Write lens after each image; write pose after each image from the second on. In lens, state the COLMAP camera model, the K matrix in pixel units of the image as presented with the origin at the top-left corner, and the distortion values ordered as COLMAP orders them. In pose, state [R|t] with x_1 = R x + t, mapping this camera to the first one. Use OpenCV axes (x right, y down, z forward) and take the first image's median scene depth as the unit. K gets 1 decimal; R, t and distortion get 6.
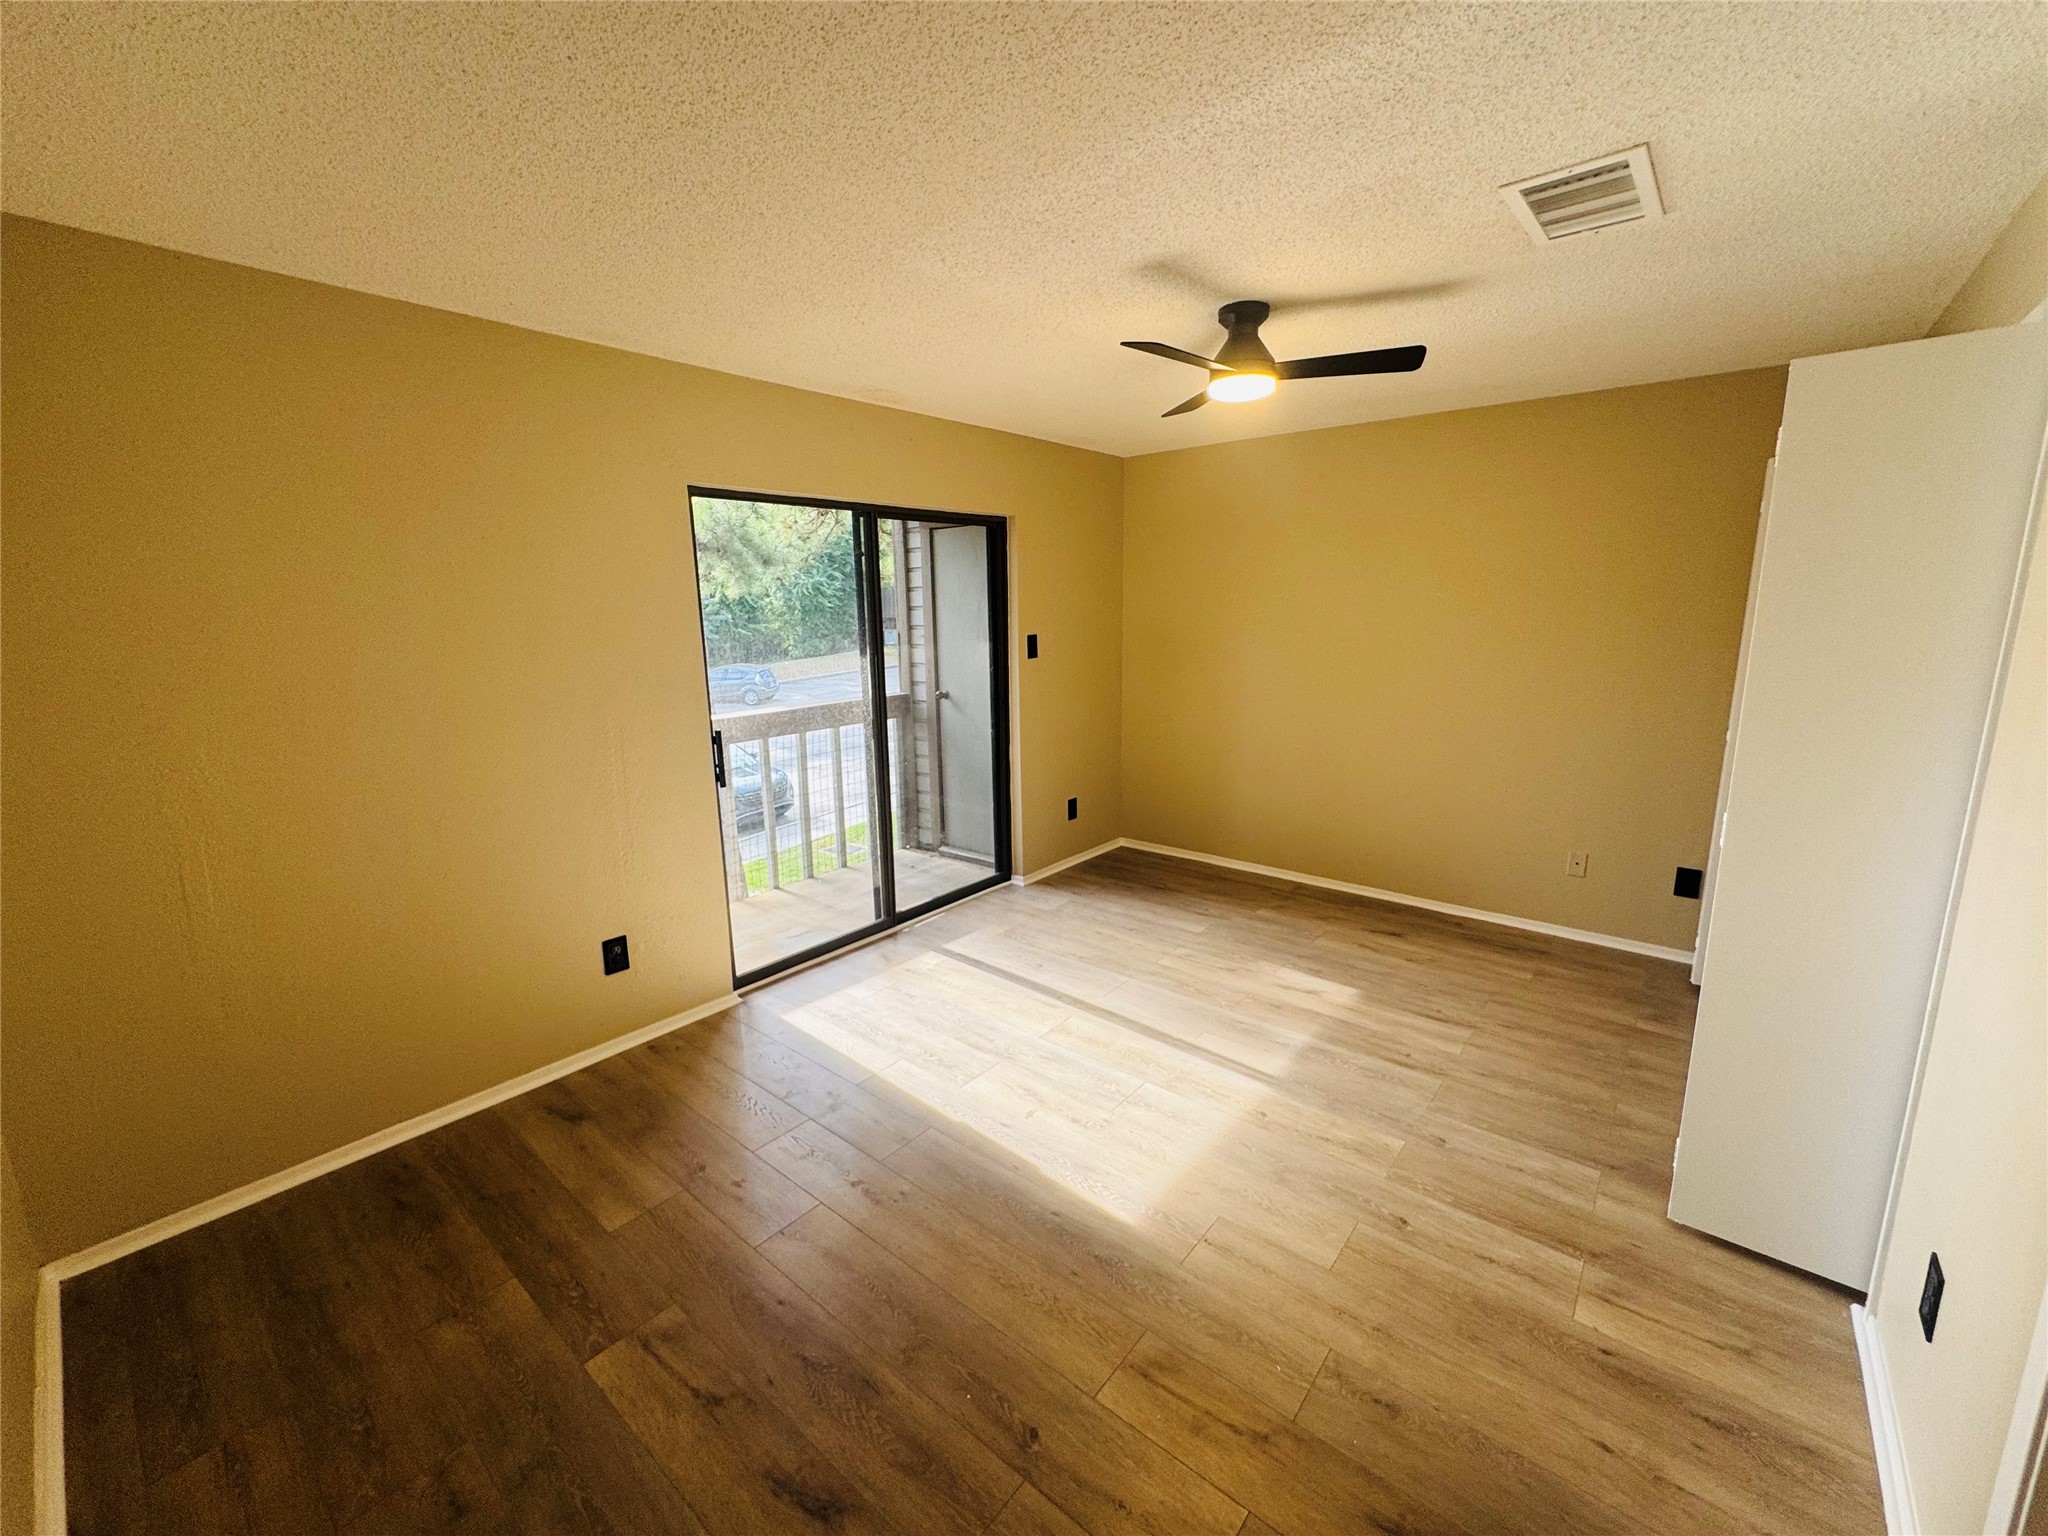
lens RADIAL K [[830.5, 0, 1024.9], [0, 830.5, 774.0], [0, 0, 1]] dist [0.003725, -0.000152]
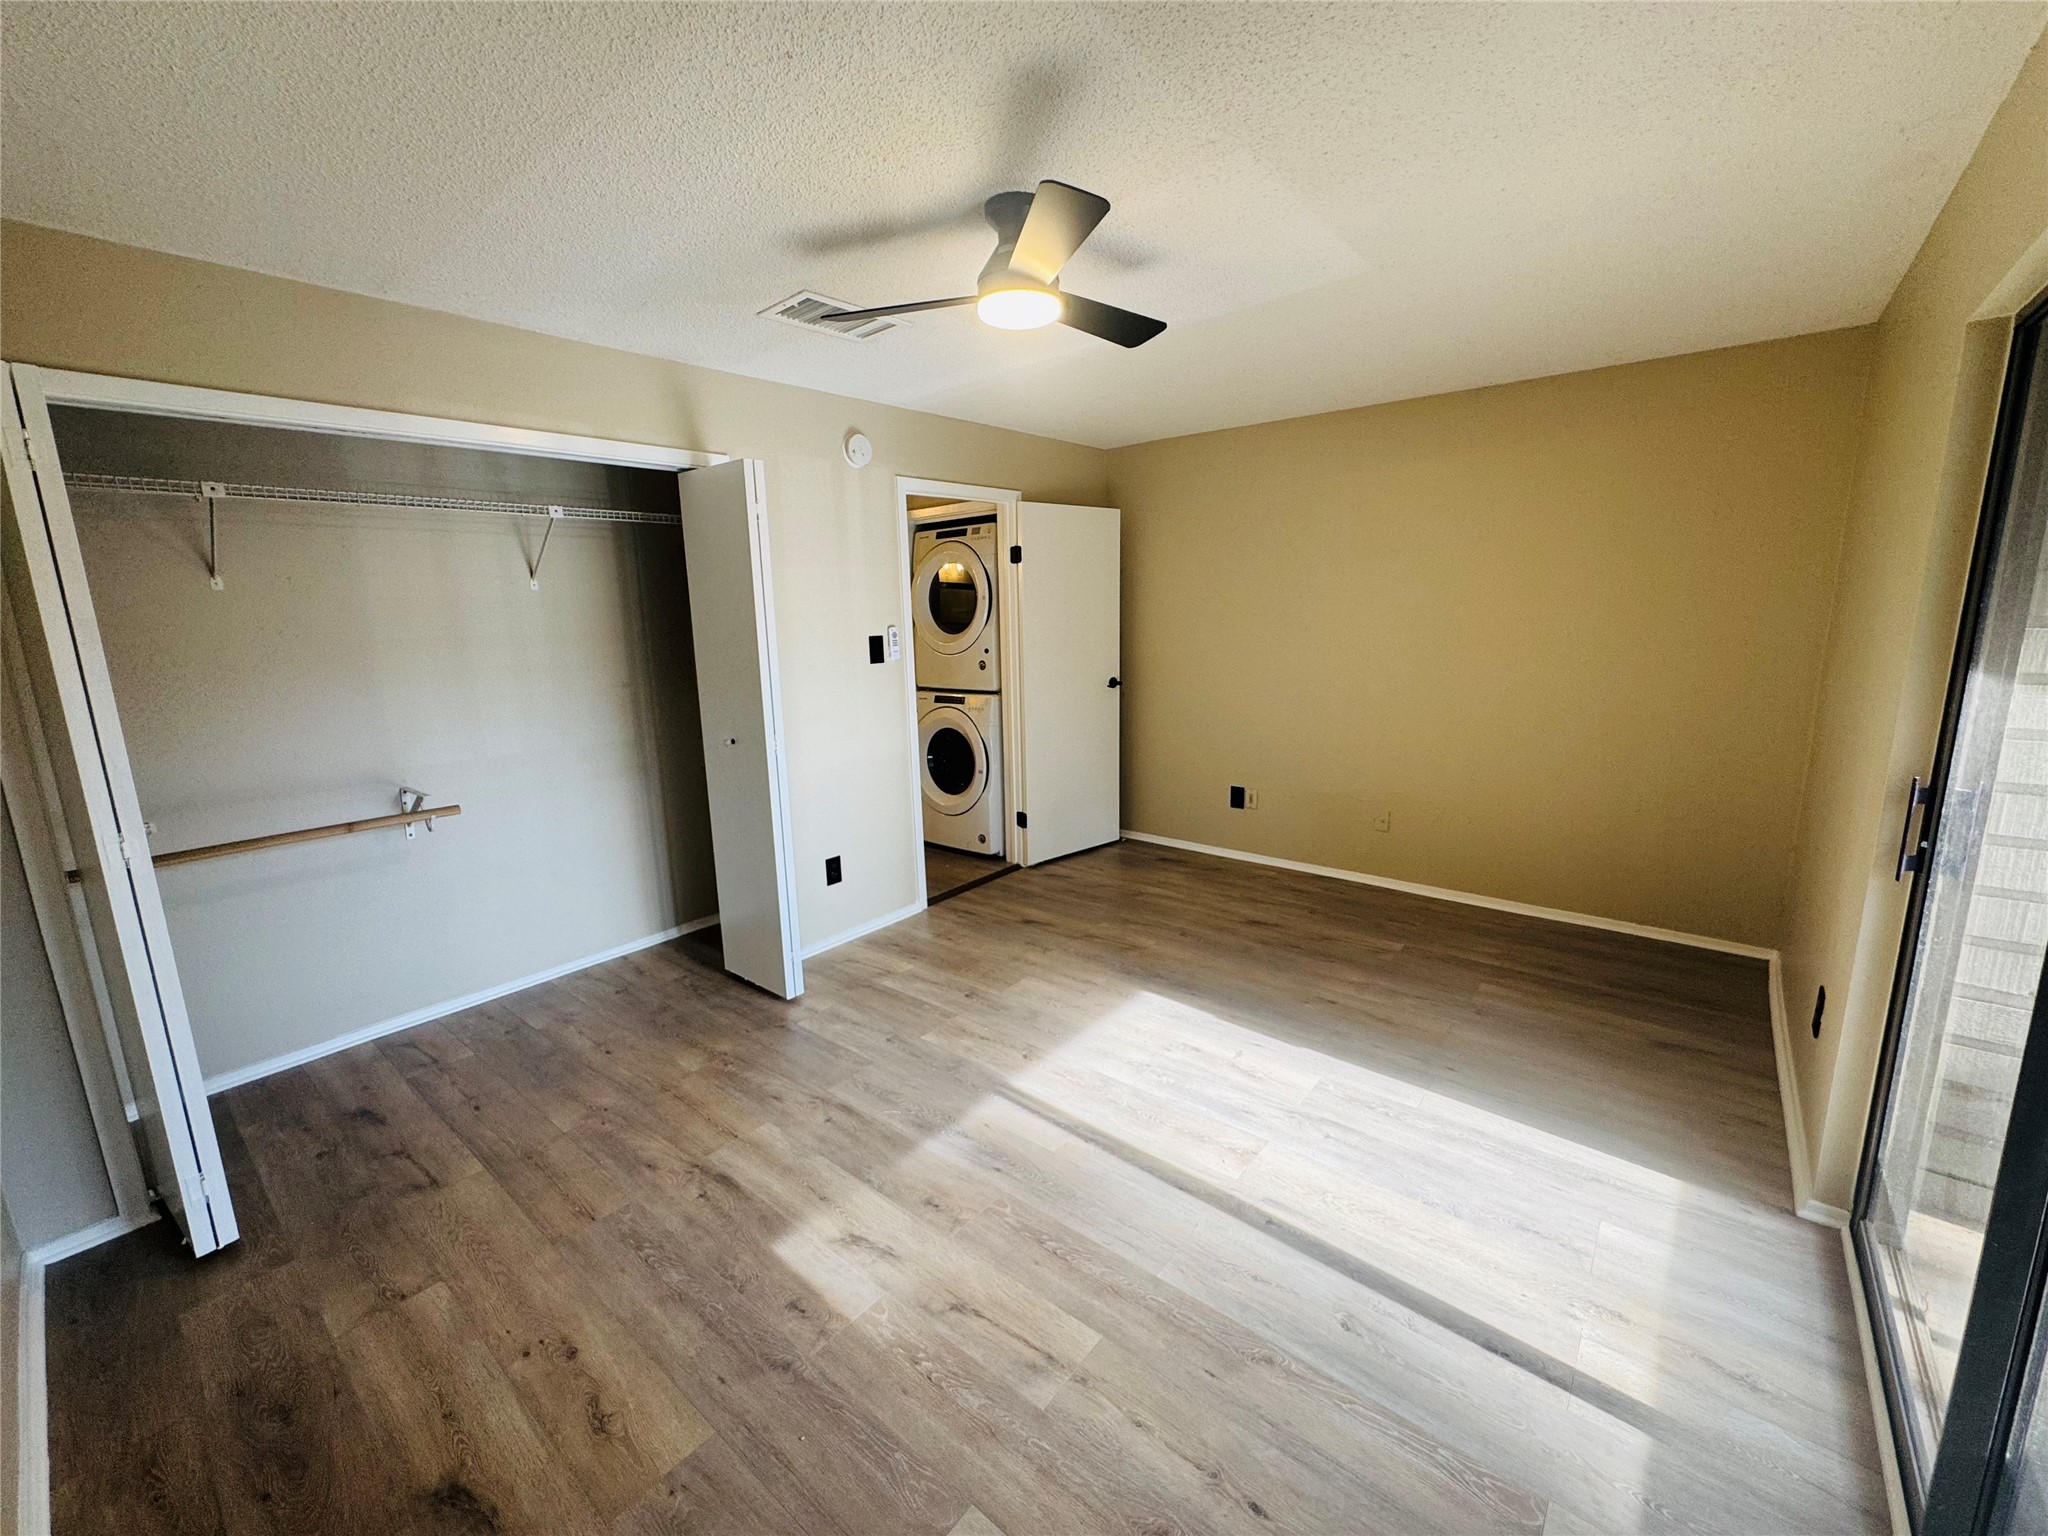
lens RADIAL K [[830.5, 0, 1026.2], [0, 830.5, 768.3], [0, 0, 1]] dist [0.003725, -0.000152]
pose [[-0.999123, 0.041846, 0.001743, 0.235768], [0.039325, 0.922975, 0.382844, -0.318978], [0.014412, 0.382577, -0.923811, 1.643232]]
